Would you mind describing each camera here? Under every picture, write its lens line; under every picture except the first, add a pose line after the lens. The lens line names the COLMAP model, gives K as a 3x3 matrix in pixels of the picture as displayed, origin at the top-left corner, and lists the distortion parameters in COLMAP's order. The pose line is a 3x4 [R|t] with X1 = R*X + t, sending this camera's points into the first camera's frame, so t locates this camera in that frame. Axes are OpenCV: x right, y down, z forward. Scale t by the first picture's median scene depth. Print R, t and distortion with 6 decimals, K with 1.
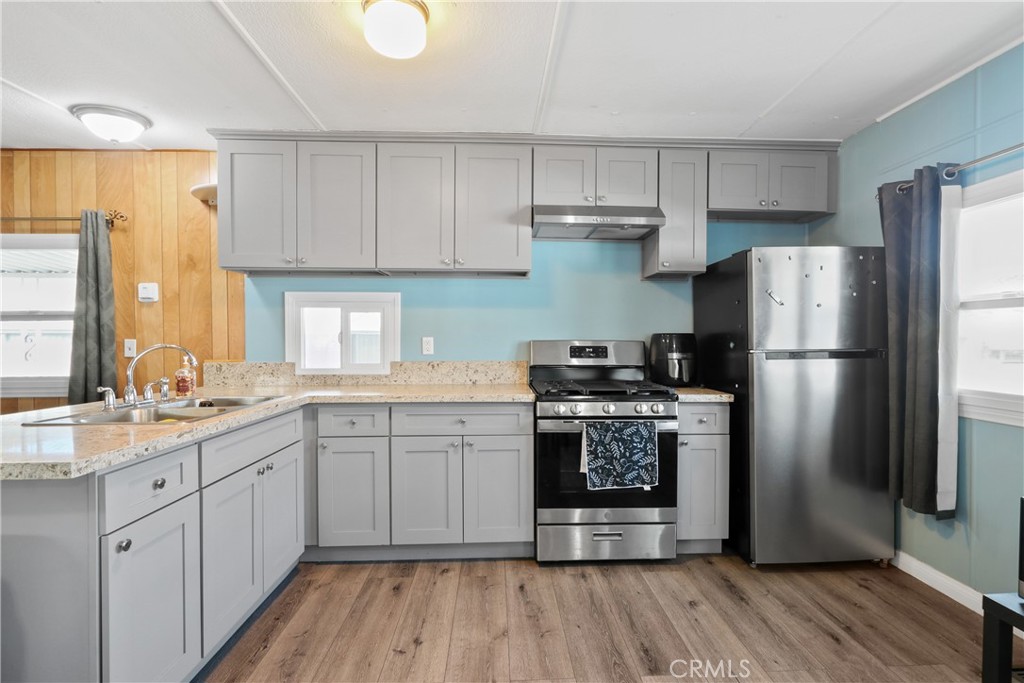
lens RADIAL K [[474.4, 0, 513.7], [0, 474.4, 340.8], [0, 0, 1]] dist [-0.014261, 0.001237]
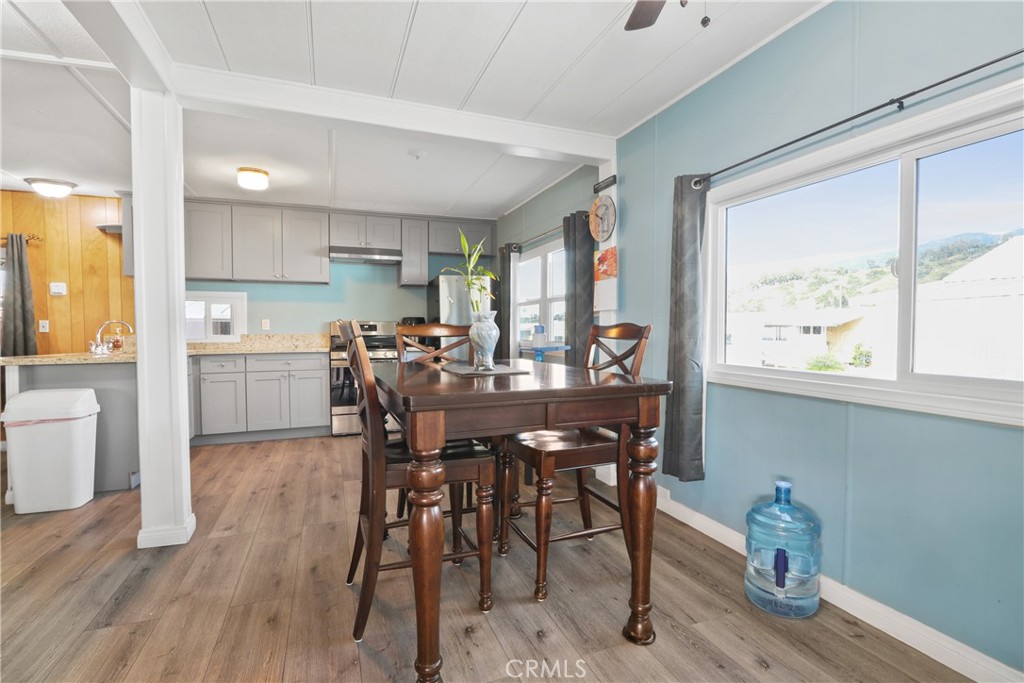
lens RADIAL K [[474.4, 0, 513.1], [0, 474.4, 342.0], [0, 0, 1]] dist [-0.014261, 0.001237]
pose [[0.945980, -0.013515, 0.323944, 0.110394], [0.008598, 0.999825, 0.016607, 0.055163], [-0.324112, -0.012924, 0.945930, -0.917664]]
